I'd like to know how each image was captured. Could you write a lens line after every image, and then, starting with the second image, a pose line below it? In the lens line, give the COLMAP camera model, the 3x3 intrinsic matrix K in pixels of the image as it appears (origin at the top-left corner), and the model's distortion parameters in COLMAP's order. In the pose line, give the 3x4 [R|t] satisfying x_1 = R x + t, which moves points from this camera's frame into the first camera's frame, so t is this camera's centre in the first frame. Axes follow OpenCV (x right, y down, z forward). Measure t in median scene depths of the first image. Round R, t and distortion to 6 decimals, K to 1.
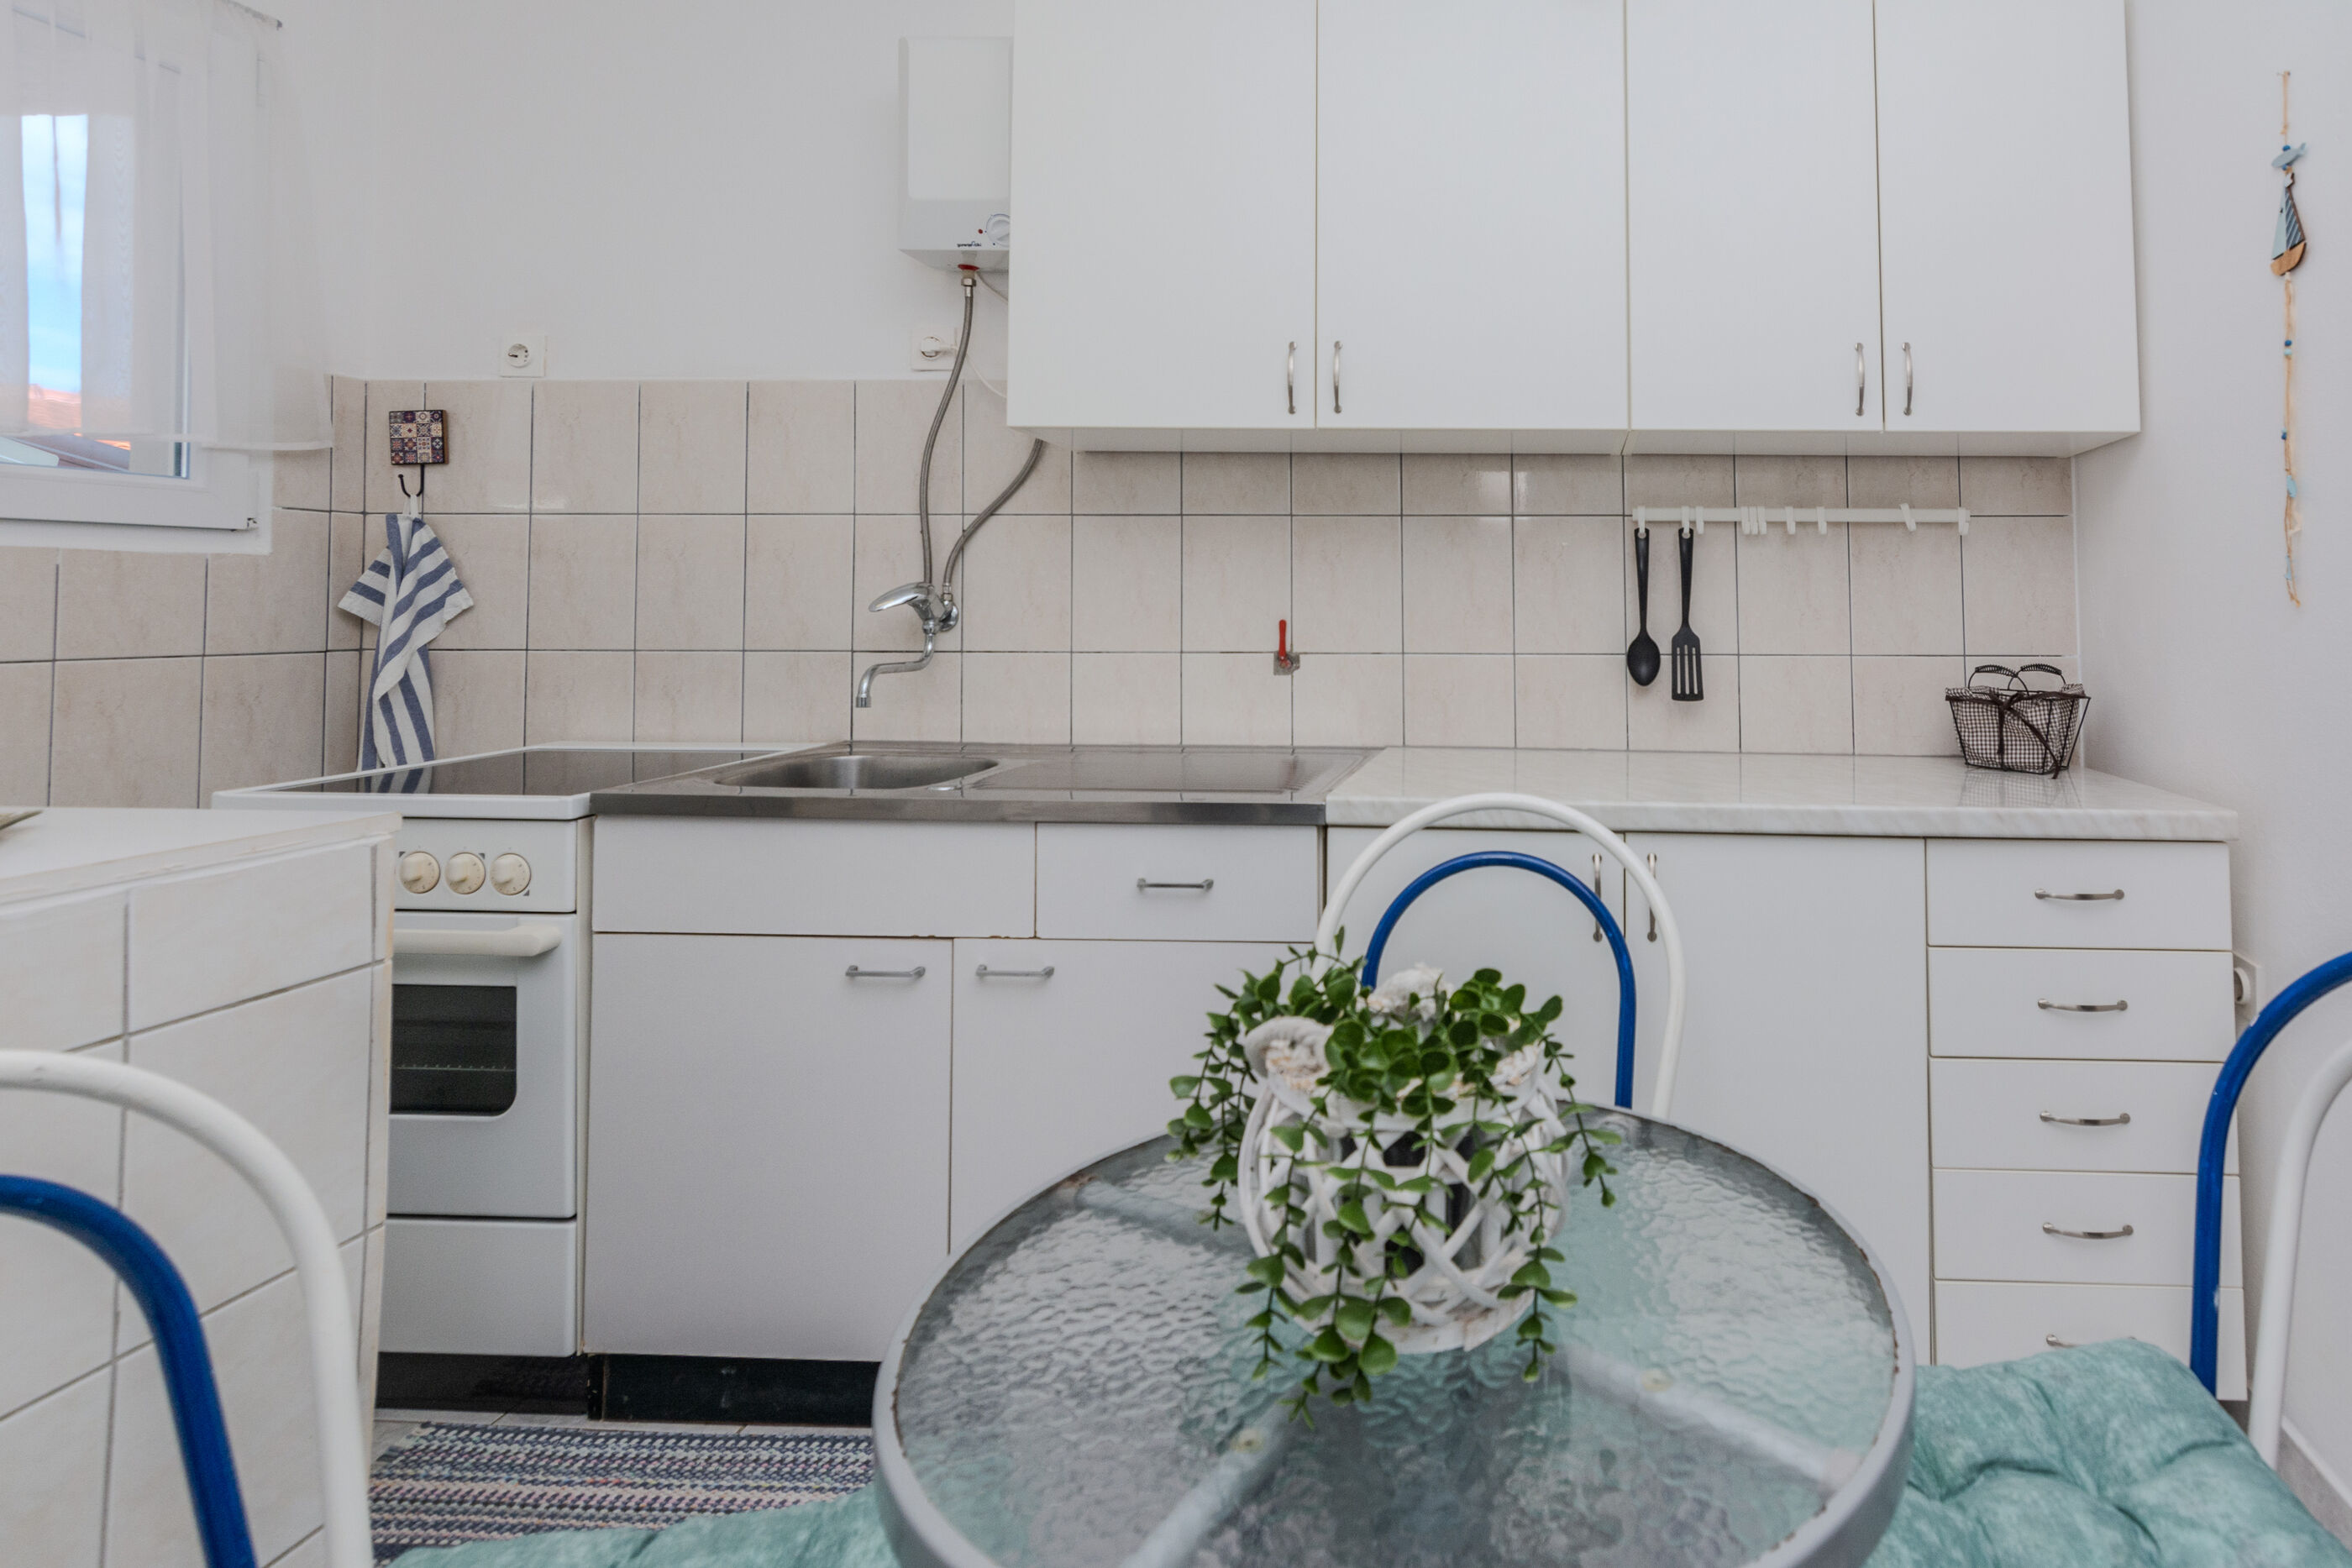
lens RADIAL K [[1141.2, 0, 1176.8], [0, 1141.2, 551.0], [0, 0, 1]] dist [-0.003661, -0.000117]
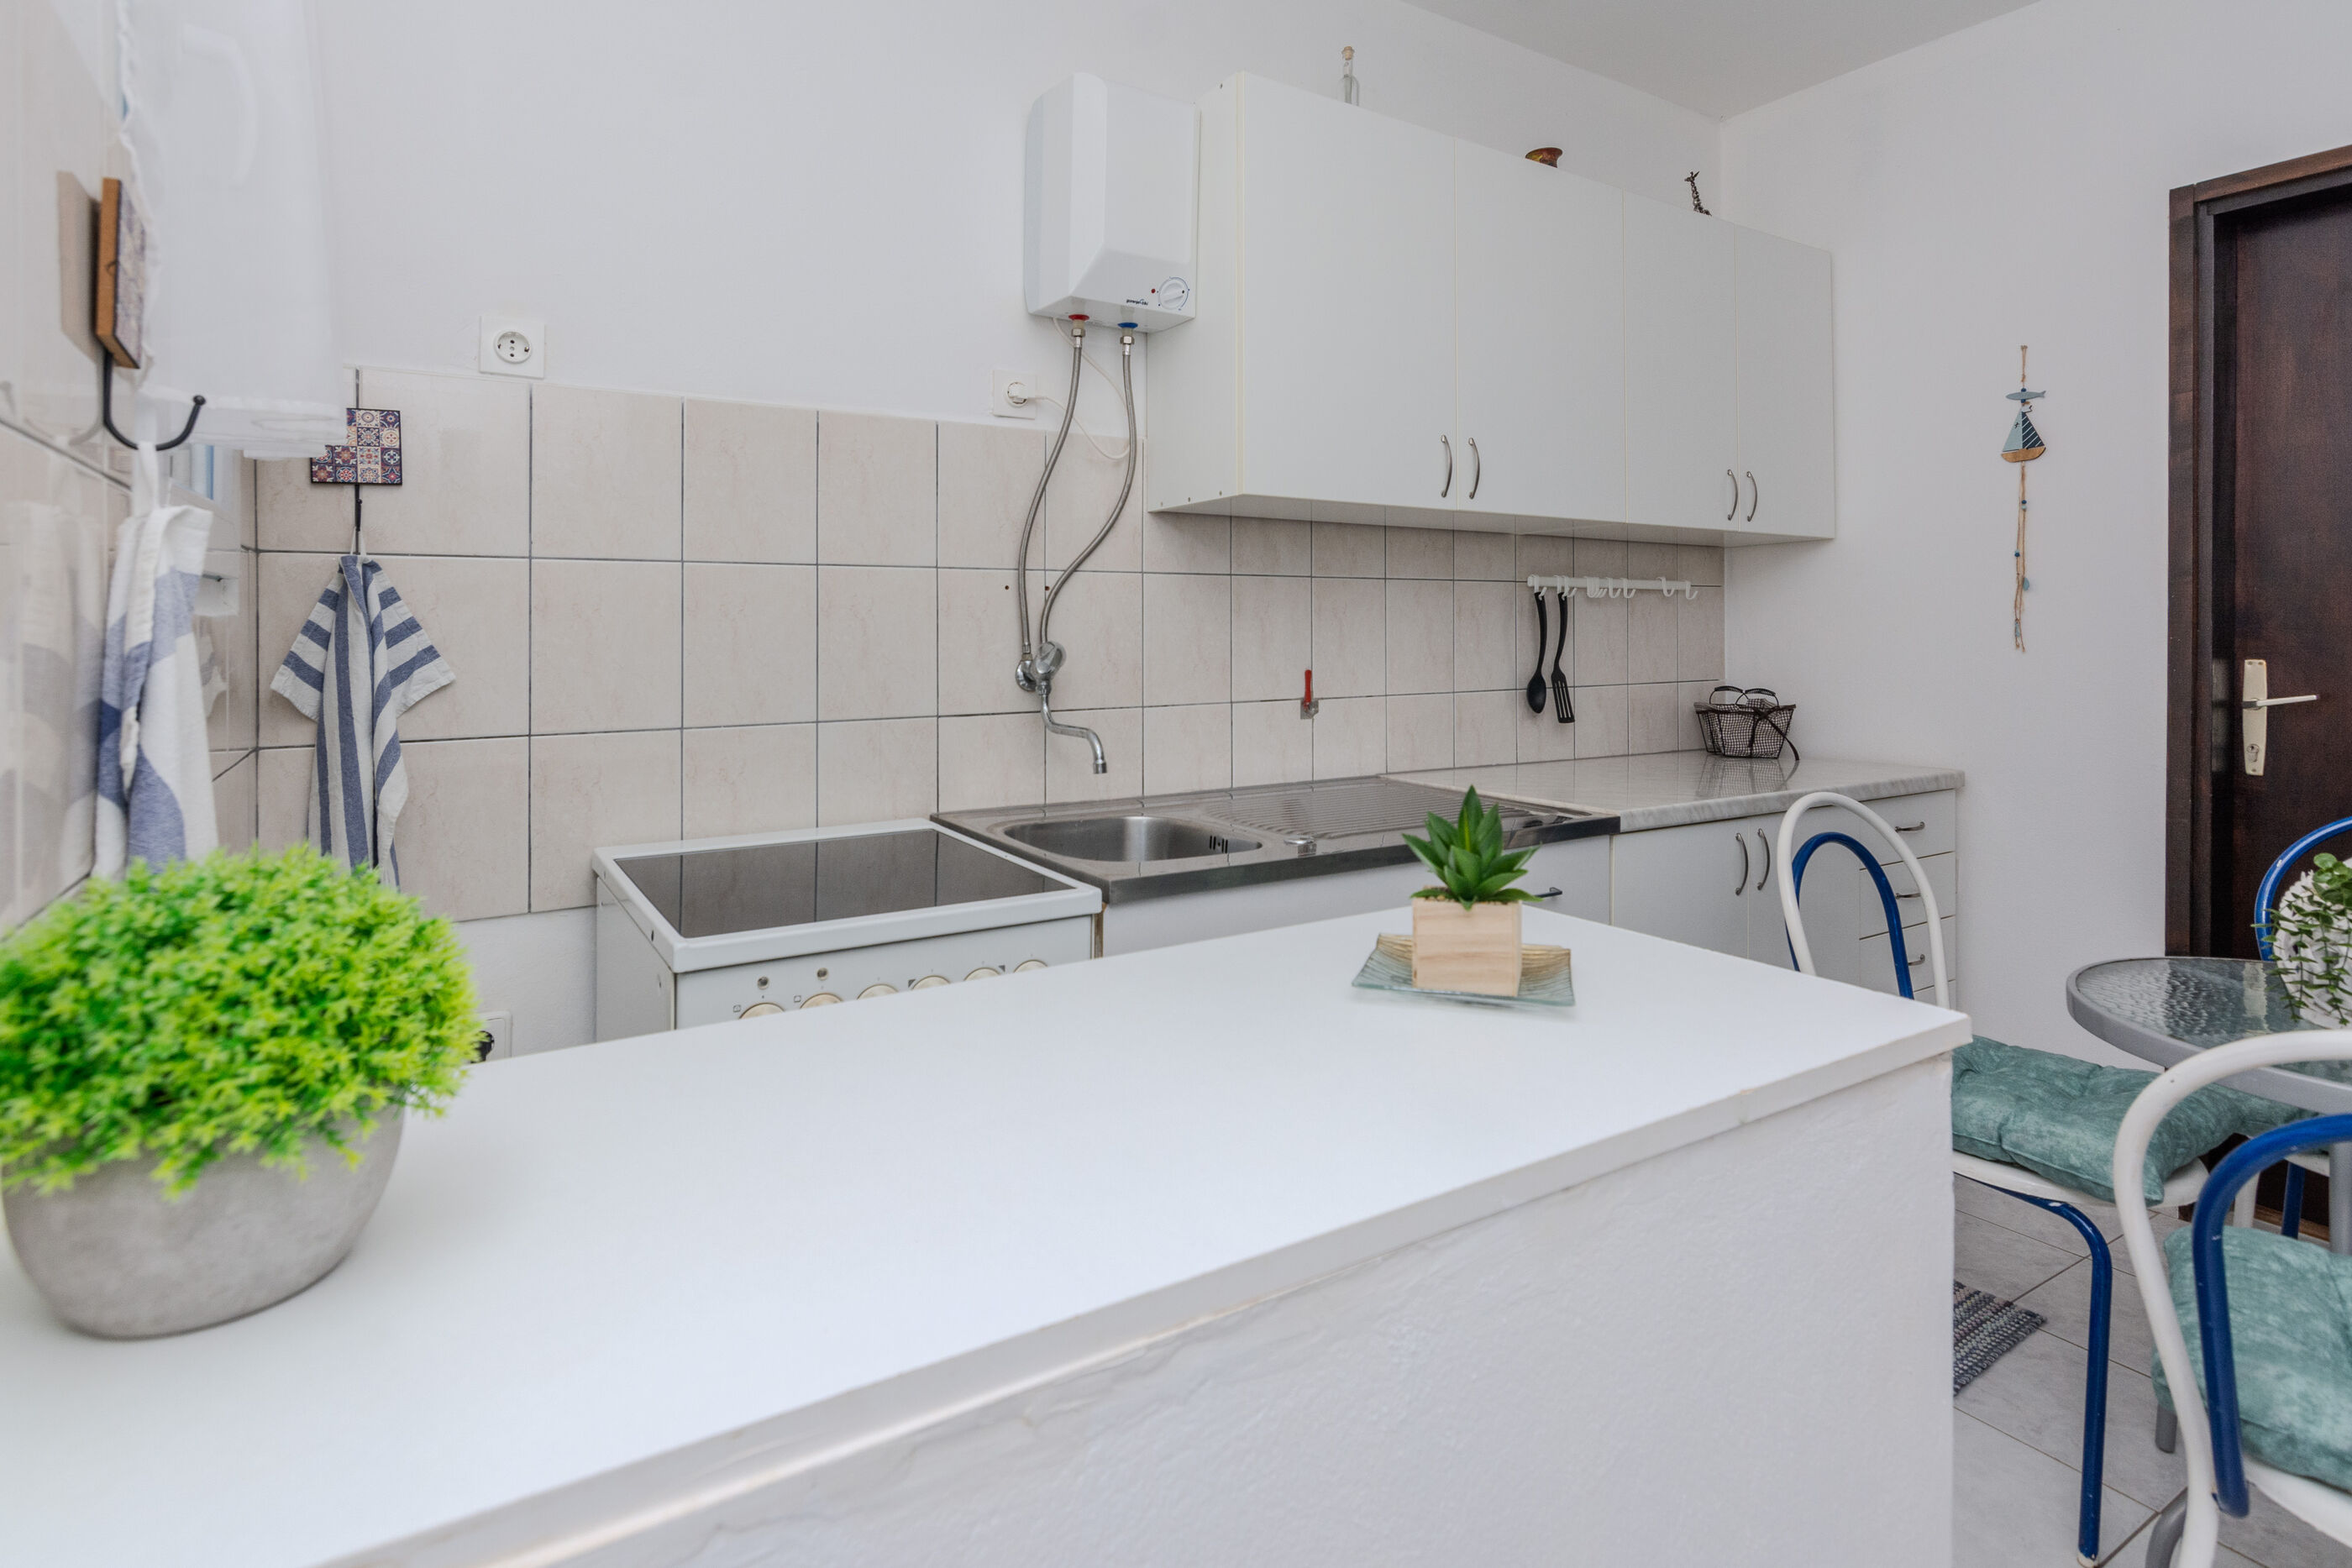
lens RADIAL K [[1172.4, 0, 1172.2], [0, 1172.4, 629.1], [0, 0, 1]] dist [-0.001033, -0.000046]
pose [[0.836019, -0.007908, 0.548643, -0.671869], [-0.013045, 0.999327, 0.034283, -0.018306], [-0.548545, -0.035818, 0.835353, 0.112515]]
